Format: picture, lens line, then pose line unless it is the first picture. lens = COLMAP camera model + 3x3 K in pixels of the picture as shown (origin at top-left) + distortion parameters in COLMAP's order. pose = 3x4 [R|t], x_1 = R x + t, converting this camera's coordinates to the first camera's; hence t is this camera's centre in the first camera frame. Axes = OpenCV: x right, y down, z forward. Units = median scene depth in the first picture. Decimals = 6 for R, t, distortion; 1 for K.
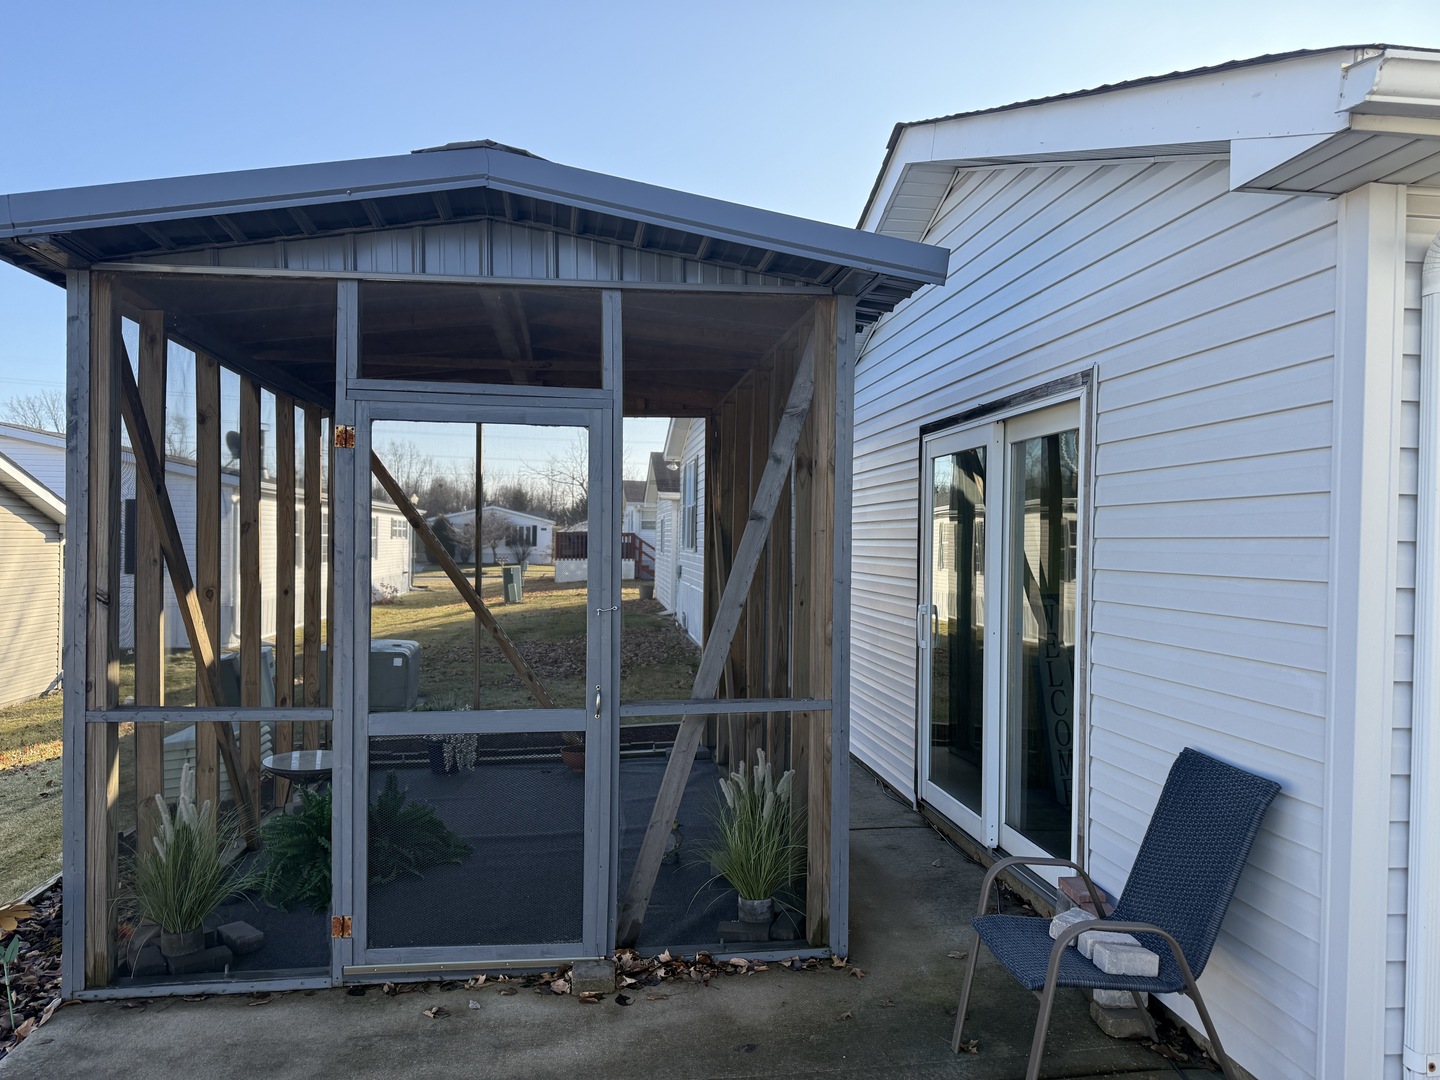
lens RADIAL K [[1033.8, 0, 720.9], [0, 1033.8, 544.6], [0, 0, 1]] dist [0.061269, -0.014463]
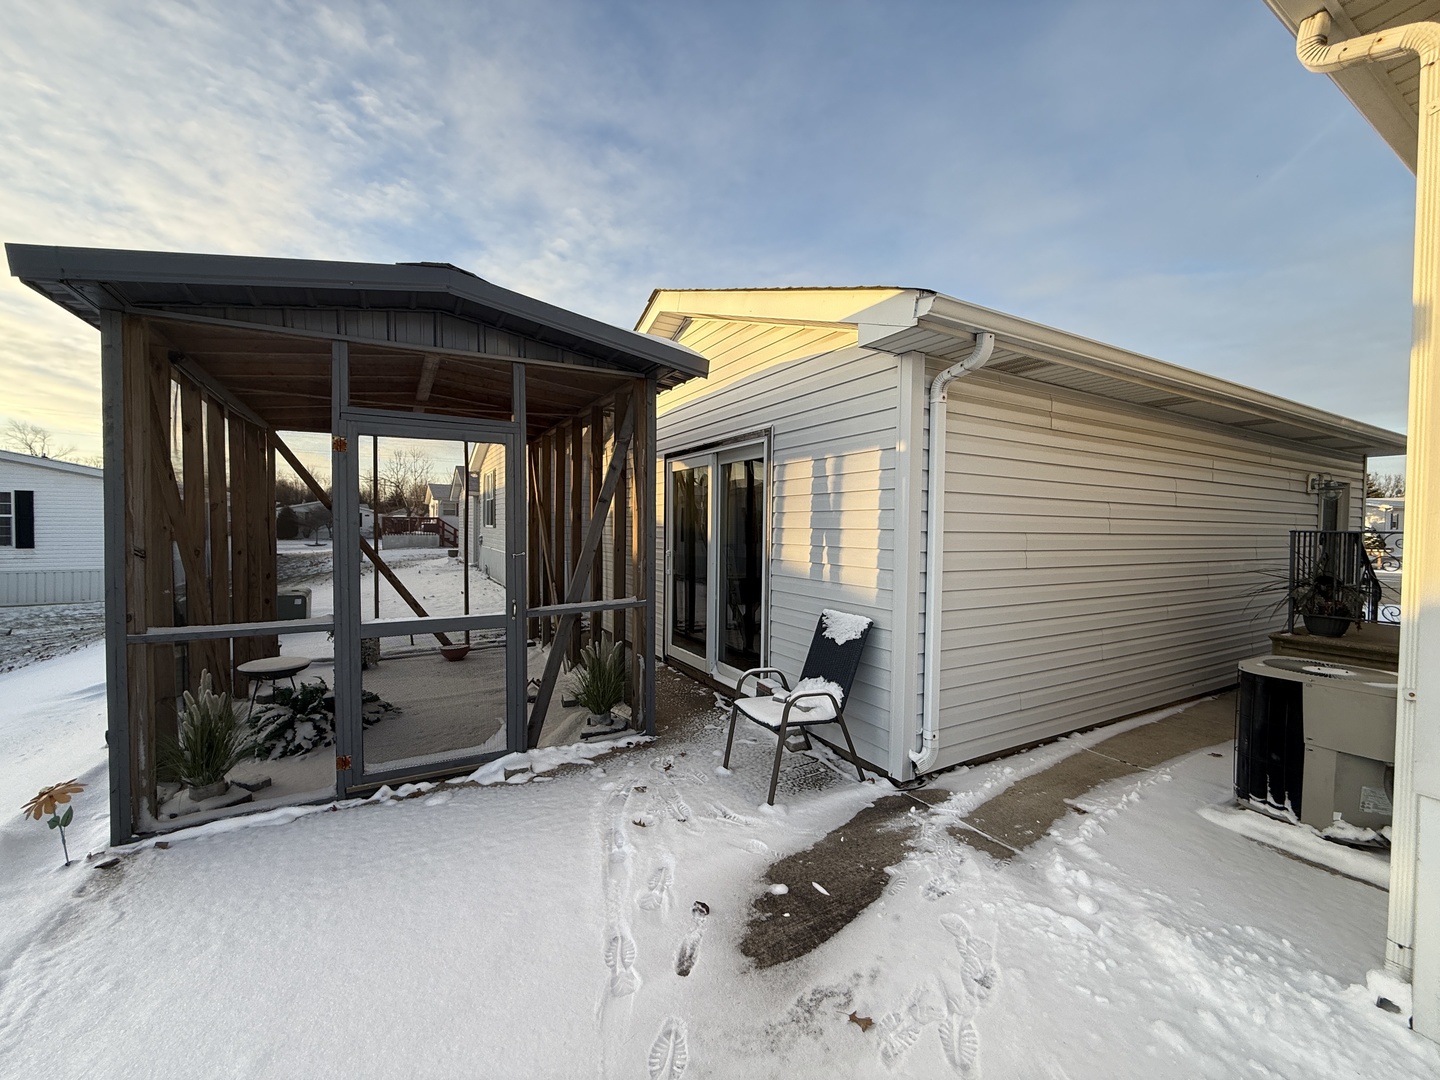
lens RADIAL K [[581.6, 0, 711.9], [0, 581.6, 537.4], [0, 0, 1]] dist [0.002712, 0.000441]
pose [[0.926834, -0.014176, 0.375203, -0.173520], [0.006315, 0.999734, 0.022171, 0.016407], [-0.375417, -0.018179, 0.926678, 0.007169]]
